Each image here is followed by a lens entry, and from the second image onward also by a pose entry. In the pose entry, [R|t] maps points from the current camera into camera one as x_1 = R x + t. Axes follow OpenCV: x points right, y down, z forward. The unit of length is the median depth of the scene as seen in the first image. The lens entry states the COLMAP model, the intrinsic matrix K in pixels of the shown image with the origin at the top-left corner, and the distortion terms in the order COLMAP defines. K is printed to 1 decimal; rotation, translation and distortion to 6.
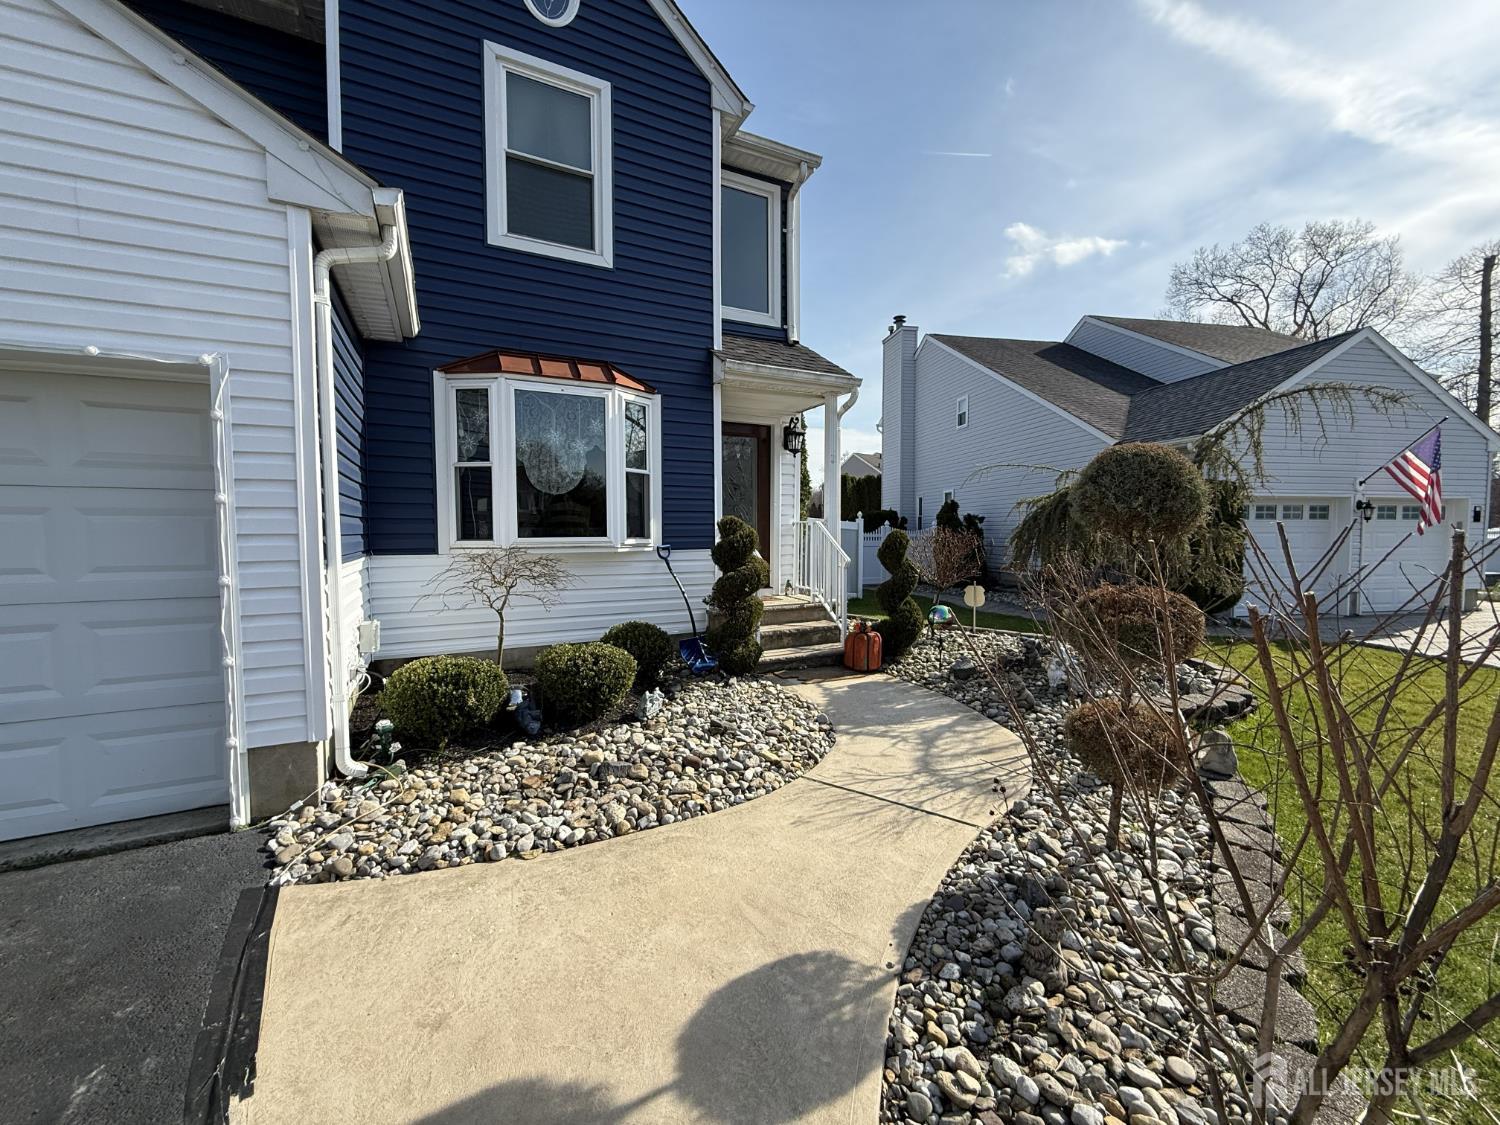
lens RADIAL K [[599.2, 0, 747.1], [0, 599.2, 558.2], [0, 0, 1]] dist [0.004007, -0.000680]
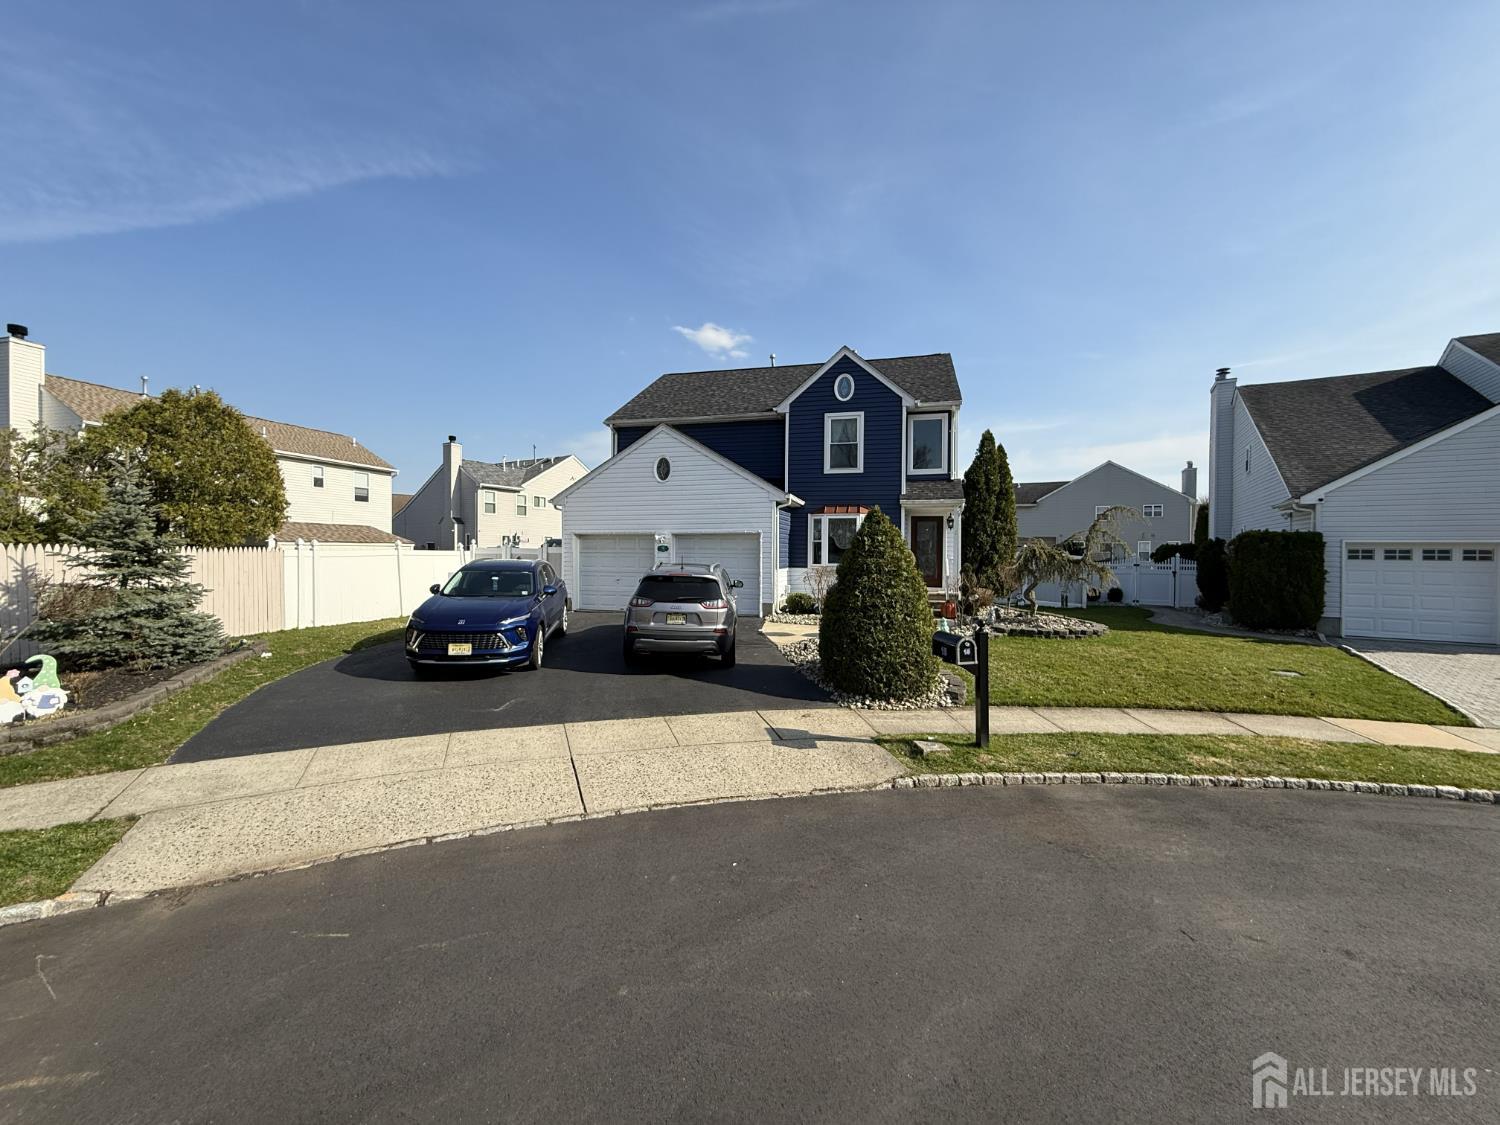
lens RADIAL K [[599.2, 0, 750.6], [0, 599.2, 562.8], [0, 0, 1]] dist [0.004007, -0.000680]
pose [[0.754486, 0.021442, -0.655966, 1.350315], [-0.039524, 0.999137, -0.012800, 0.017955], [0.655125, 0.035584, 0.754682, -1.626905]]
